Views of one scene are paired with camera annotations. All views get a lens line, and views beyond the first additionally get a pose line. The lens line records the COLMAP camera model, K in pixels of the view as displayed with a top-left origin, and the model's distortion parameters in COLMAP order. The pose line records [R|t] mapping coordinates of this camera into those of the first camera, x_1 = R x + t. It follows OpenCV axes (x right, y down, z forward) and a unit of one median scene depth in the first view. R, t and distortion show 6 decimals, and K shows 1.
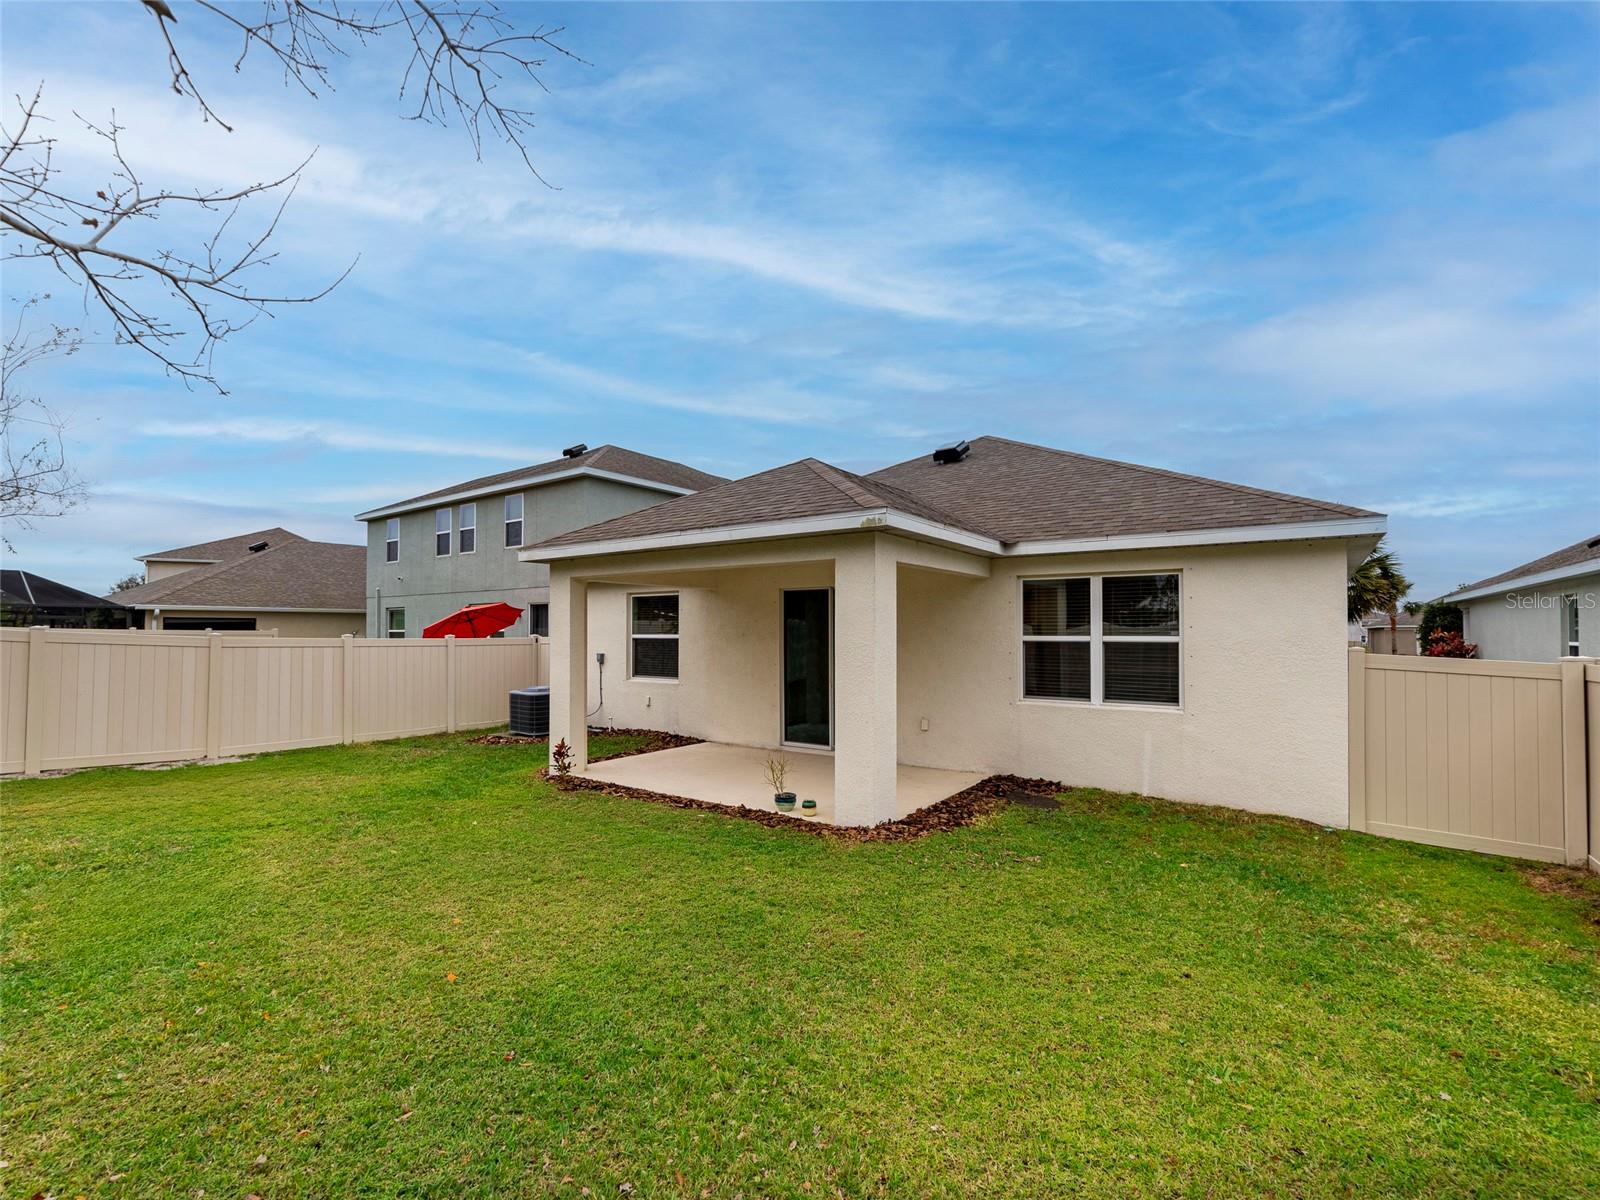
lens RADIAL K [[702.8, 0, 812.4], [0, 702.8, 613.1], [0, 0, 1]] dist [-0.014230, 0.000741]
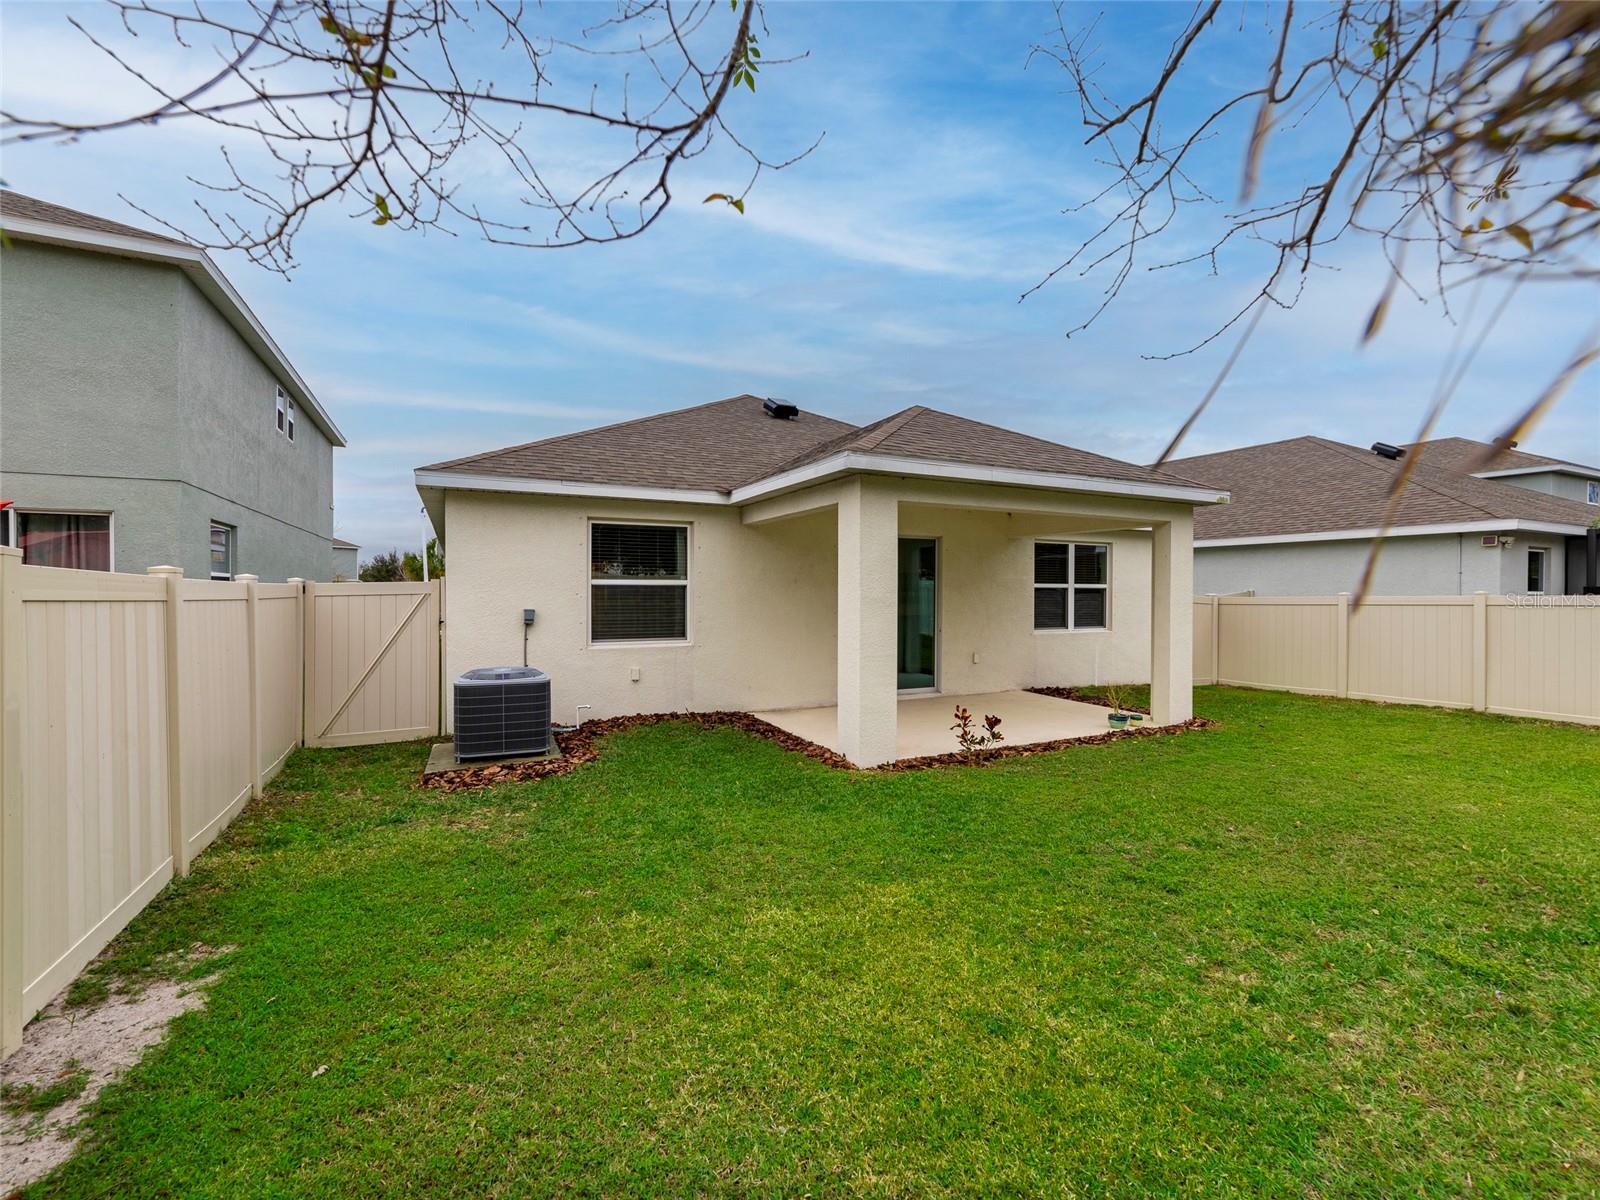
lens RADIAL K [[702.8, 0, 787.2], [0, 702.8, 595.5], [0, 0, 1]] dist [-0.014230, 0.000741]
pose [[0.491437, -0.004103, 0.870904, -1.111126], [-0.026441, 0.999458, 0.019630, 0.040975], [-0.870512, -0.032675, 0.491062, 0.755600]]
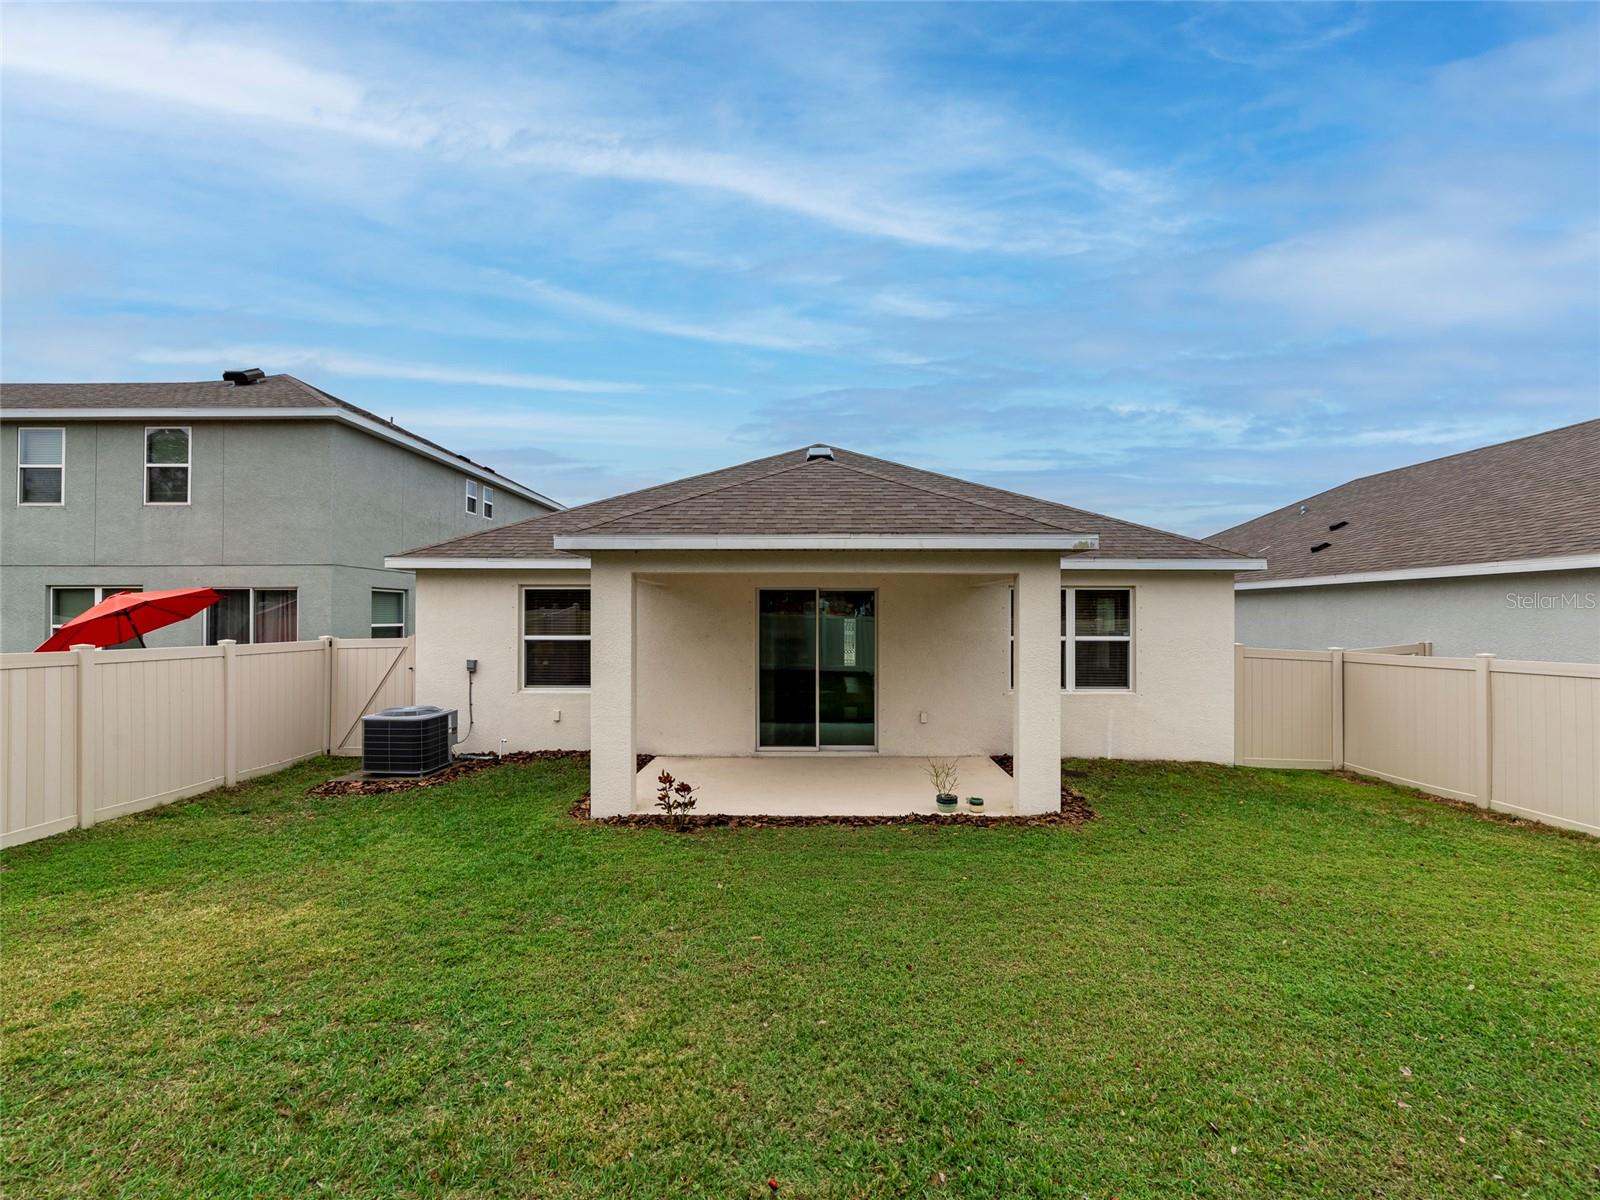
lens RADIAL K [[702.8, 0, 790.0], [0, 702.8, 607.0], [0, 0, 1]] dist [-0.014230, 0.000741]
pose [[0.829873, 0.006968, 0.557908, -0.676559], [-0.015226, 0.999832, 0.010161, -0.023441], [-0.557744, -0.016927, 0.829840, 0.227319]]
